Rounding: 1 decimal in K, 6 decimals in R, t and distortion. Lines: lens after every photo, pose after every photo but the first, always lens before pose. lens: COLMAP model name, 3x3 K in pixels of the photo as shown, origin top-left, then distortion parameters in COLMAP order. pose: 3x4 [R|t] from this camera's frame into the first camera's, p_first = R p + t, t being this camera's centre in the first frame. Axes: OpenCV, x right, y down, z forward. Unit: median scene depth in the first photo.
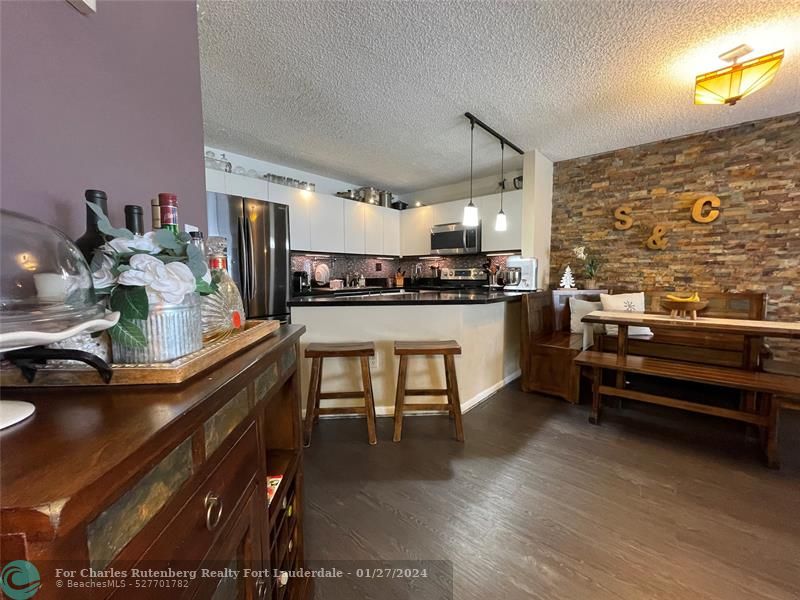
lens RADIAL K [[325.1, 0, 401.3], [0, 325.1, 298.4], [0, 0, 1]] dist [0.001510, -0.000341]
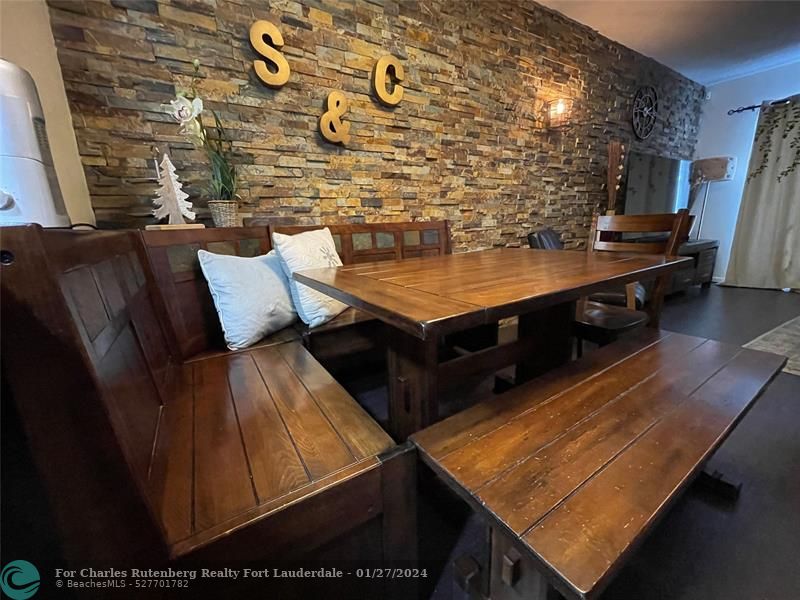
lens RADIAL K [[325.1, 0, 397.0], [0, 325.1, 293.5], [0, 0, 1]] dist [0.001510, -0.000341]
pose [[0.308819, -0.209713, 0.927713, 0.278428], [0.107211, 0.976848, 0.185131, -0.001241], [-0.945059, 0.042289, 0.324153, 0.737187]]
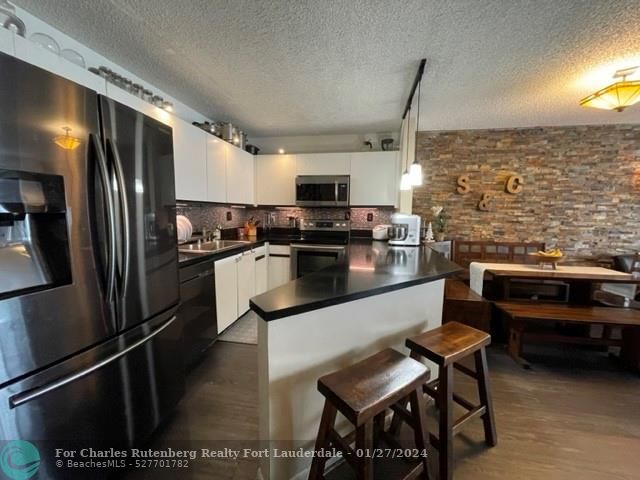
lens RADIAL K [[260.1, 0, 320.1], [0, 260.1, 239.2], [0, 0, 1]] dist [0.001510, -0.000341]
pose [[0.861833, -0.036243, 0.505896, -0.341110], [0.021003, 0.999138, 0.035798, -0.084522], [-0.506757, -0.020227, 0.861851, 0.409742]]
